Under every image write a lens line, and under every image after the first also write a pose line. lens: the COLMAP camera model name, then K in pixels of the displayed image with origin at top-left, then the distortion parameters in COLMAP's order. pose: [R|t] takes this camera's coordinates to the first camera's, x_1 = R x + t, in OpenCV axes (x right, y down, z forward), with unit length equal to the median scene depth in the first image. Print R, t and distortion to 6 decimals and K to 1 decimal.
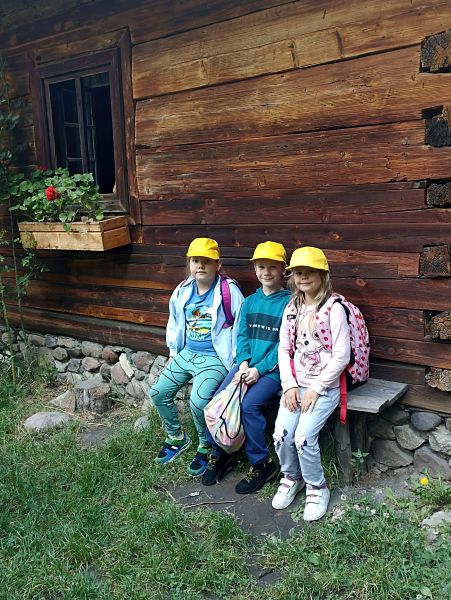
lens RADIAL K [[636.1, 0, 226.5], [0, 636.1, 300.2], [0, 0, 1]] dist [0.051824, 0.000000]
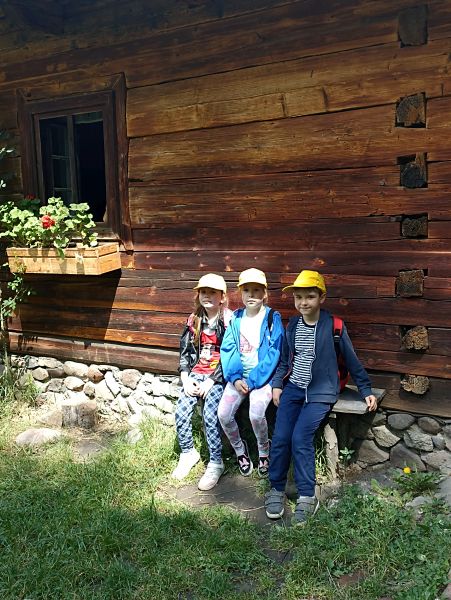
lens RADIAL K [[636.1, 0, 224.6], [0, 636.1, 300.1], [0, 0, 1]] dist [0.051824, 0.000000]
pose [[0.992166, 0.001079, 0.124919, -0.131296], [0.004833, 0.998882, -0.047015, 0.019398], [-0.124831, 0.047251, 0.991052, -0.103667]]
